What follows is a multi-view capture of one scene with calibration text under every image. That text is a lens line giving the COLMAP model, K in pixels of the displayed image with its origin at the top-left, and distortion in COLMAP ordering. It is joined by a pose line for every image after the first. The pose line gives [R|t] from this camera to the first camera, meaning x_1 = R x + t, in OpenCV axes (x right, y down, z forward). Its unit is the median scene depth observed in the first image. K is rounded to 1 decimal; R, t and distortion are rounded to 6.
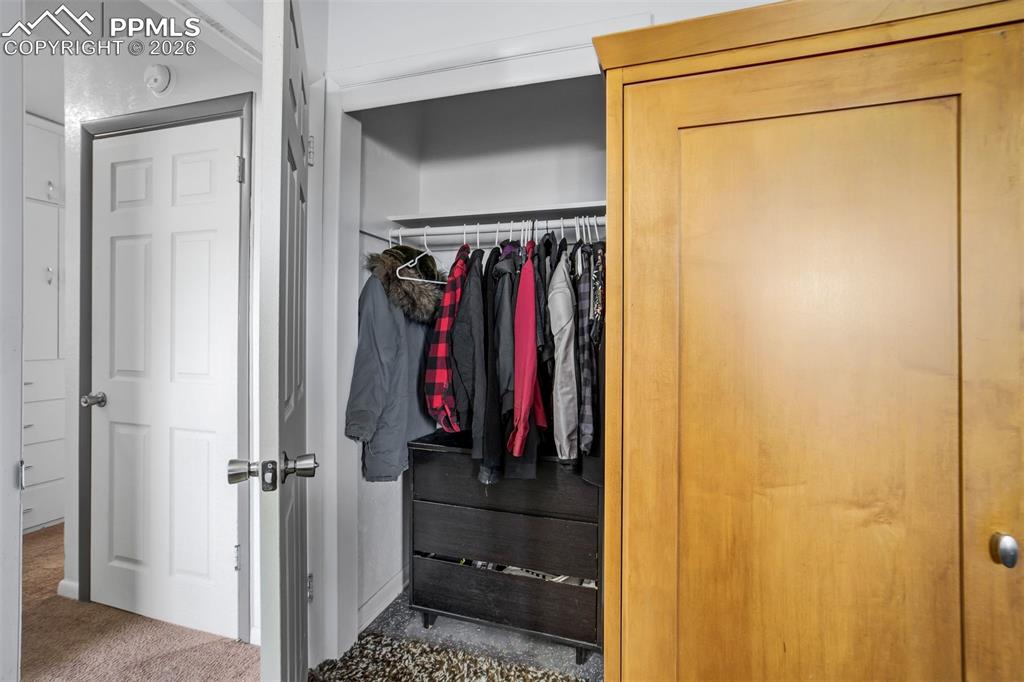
lens RADIAL K [[485.8, 0, 505.9], [0, 485.8, 340.8], [0, 0, 1]] dist [-0.005078, 0.005285]
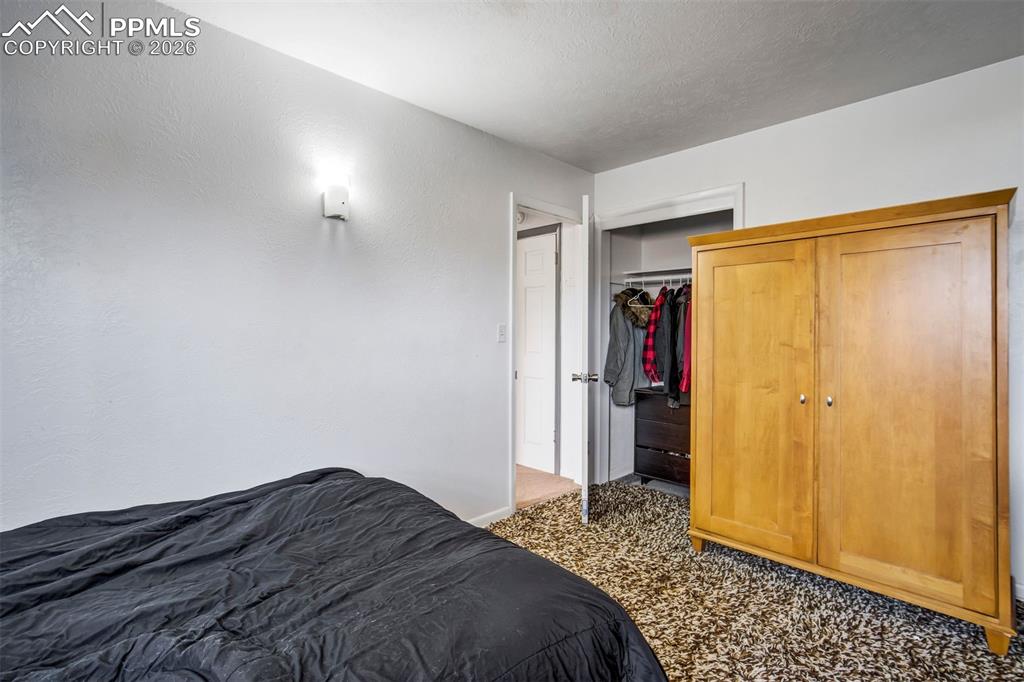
lens RADIAL K [[485.8, 0, 508.6], [0, 485.8, 340.0], [0, 0, 1]] dist [-0.005078, 0.005285]
pose [[0.885736, 0.003068, -0.464179, 0.263913], [-0.001031, 0.999989, 0.004644, 0.003165], [0.464188, -0.003635, 0.885729, -0.984676]]
